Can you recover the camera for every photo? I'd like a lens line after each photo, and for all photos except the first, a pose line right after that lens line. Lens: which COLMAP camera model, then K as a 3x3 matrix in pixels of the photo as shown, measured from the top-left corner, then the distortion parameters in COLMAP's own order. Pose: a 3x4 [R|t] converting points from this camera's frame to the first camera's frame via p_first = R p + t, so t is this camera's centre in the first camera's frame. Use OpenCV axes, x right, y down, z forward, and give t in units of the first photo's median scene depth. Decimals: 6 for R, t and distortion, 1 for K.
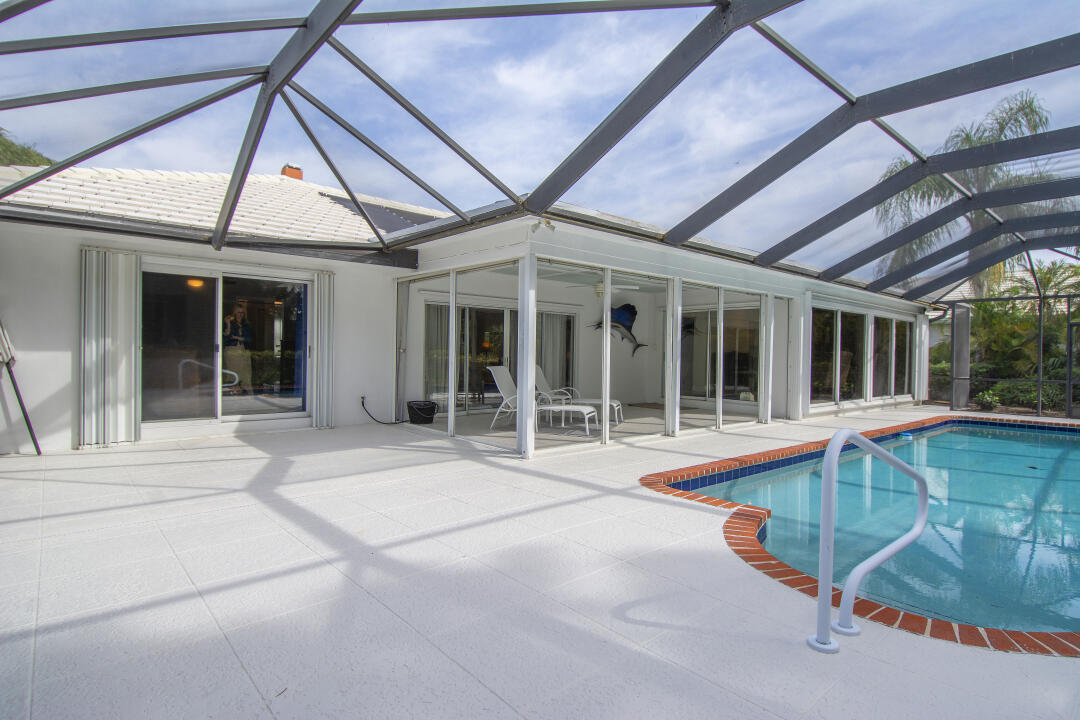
lens RADIAL K [[562.0, 0, 536.7], [0, 562.0, 354.5], [0, 0, 1]] dist [0.040683, -0.051957]
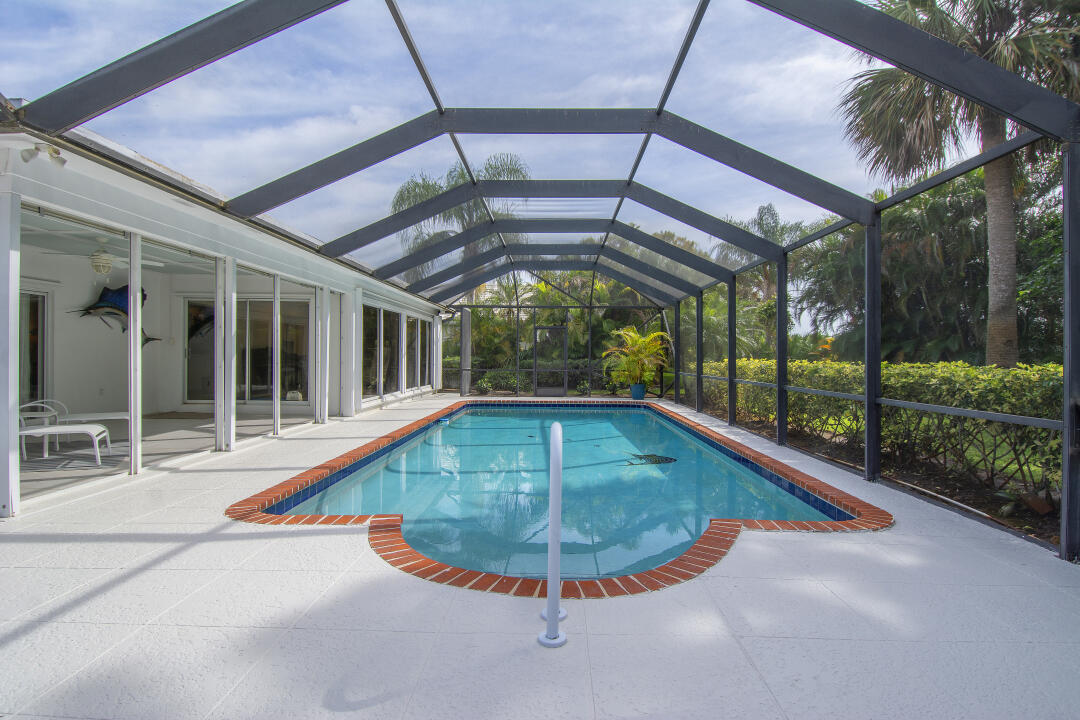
lens RADIAL K [[562.0, 0, 536.7], [0, 562.0, 354.5], [0, 0, 1]] dist [0.040683, -0.051957]
pose [[0.656144, -0.009769, 0.754573, -0.079382], [0.004662, 0.999950, 0.008892, -0.000538], [-0.754622, -0.002317, 0.656156, 0.109338]]
